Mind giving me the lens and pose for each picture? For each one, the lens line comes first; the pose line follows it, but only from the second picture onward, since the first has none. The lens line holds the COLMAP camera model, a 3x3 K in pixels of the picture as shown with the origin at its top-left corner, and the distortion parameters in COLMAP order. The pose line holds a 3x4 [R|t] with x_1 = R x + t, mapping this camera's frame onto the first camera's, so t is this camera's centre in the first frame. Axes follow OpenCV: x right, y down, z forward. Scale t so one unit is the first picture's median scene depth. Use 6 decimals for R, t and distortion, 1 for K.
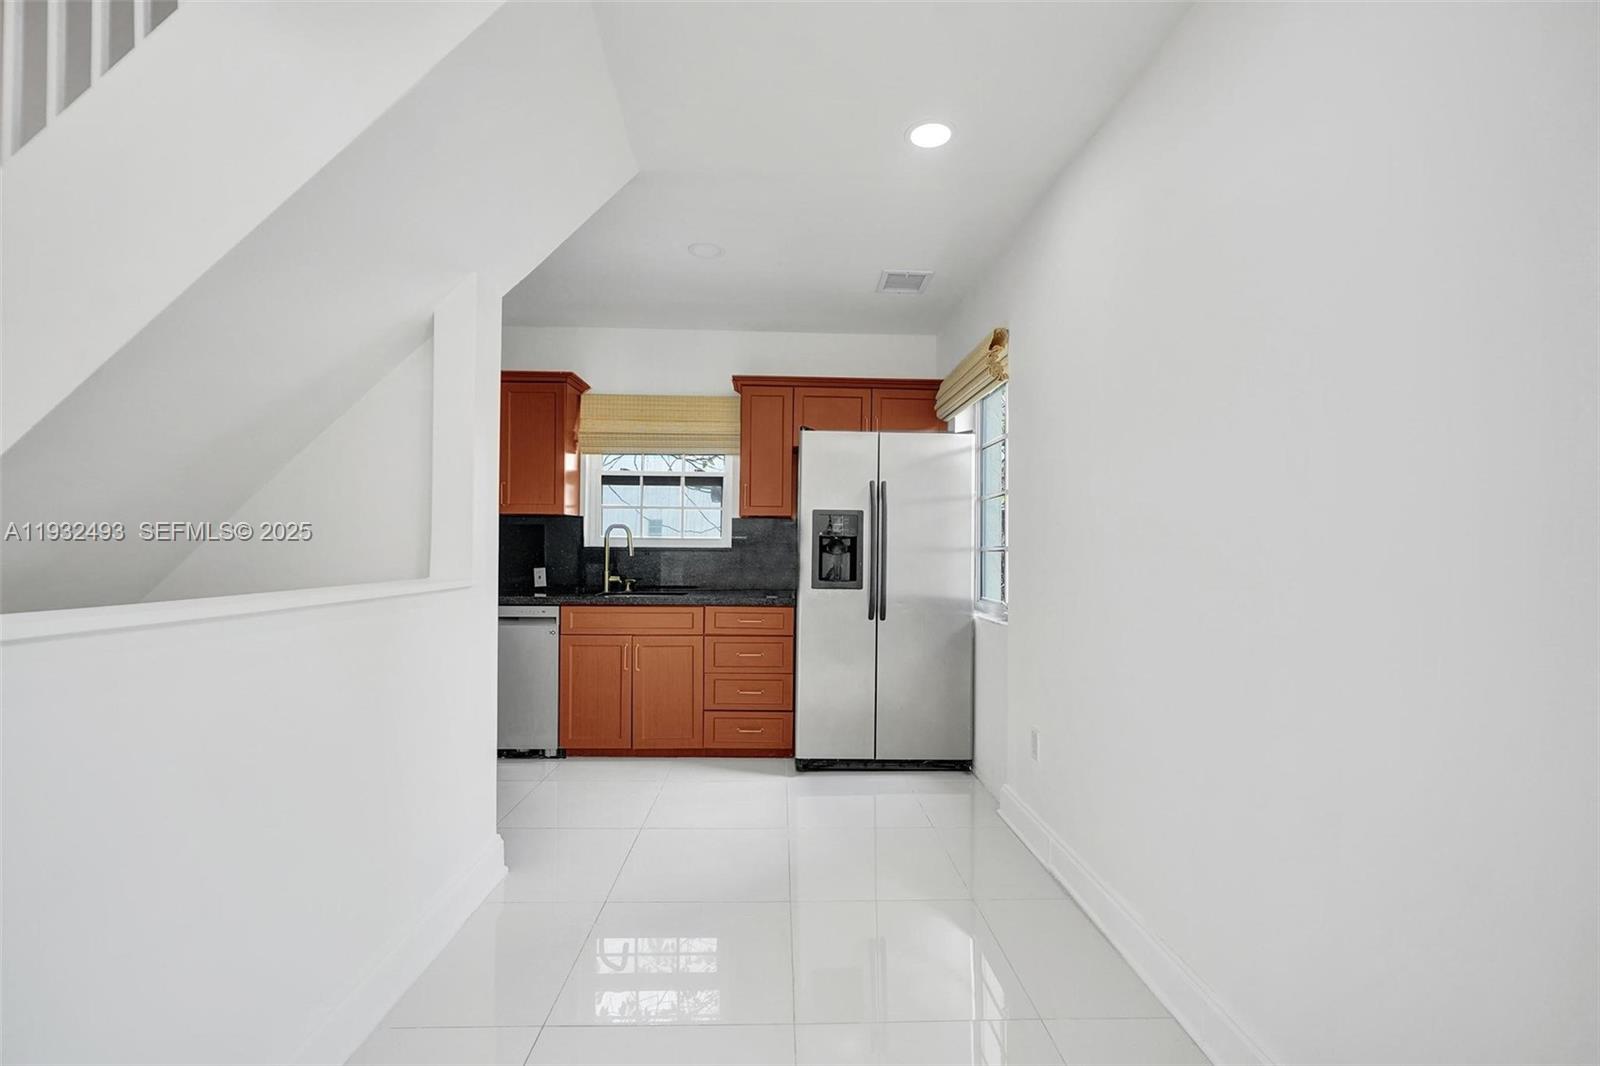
lens RADIAL K [[725.2, 0, 784.5], [0, 725.2, 526.4], [0, 0, 1]] dist [-0.004501, 0.003149]
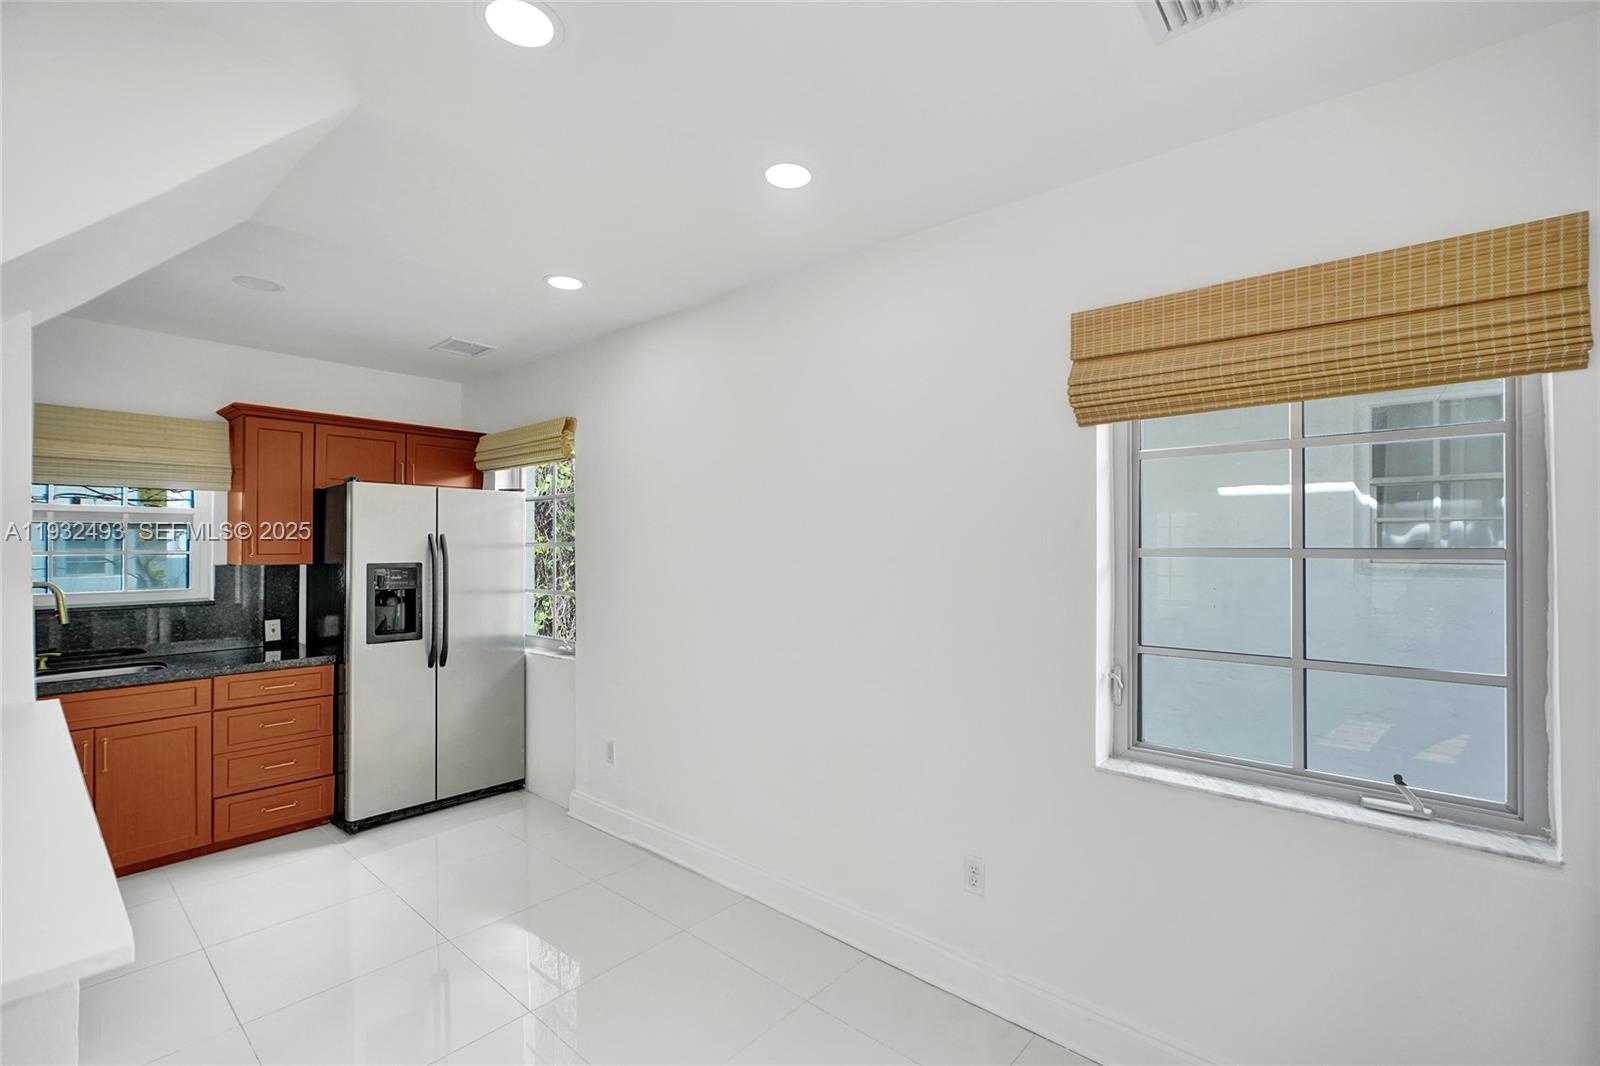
lens RADIAL K [[725.2, 0, 810.1], [0, 725.2, 532.4], [0, 0, 1]] dist [-0.004501, 0.003149]
pose [[0.684082, 0.001135, 0.729405, -0.262991], [-0.009505, 0.999928, 0.007358, -0.077208], [-0.729344, -0.011966, 0.684043, -0.104423]]
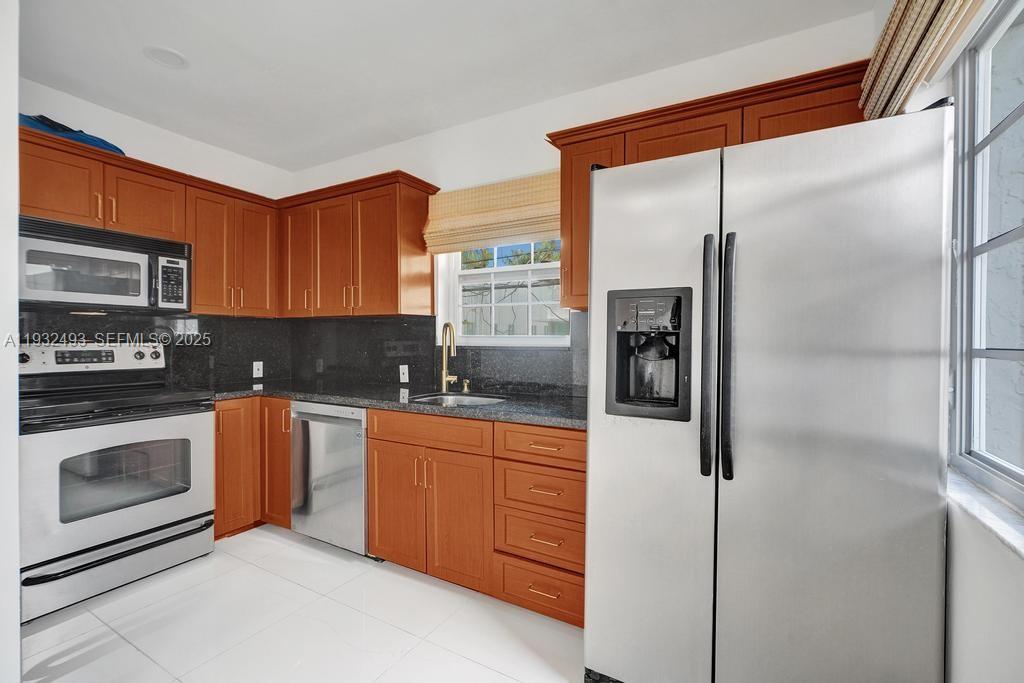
lens RADIAL K [[464.1, 0, 495.1], [0, 464.1, 341.9], [0, 0, 1]] dist [-0.004501, 0.003149]
pose [[0.862122, -0.005305, -0.506674, 0.159945], [0.022157, 0.999383, 0.027238, 0.008799], [0.506217, -0.034709, 0.861708, 0.592507]]
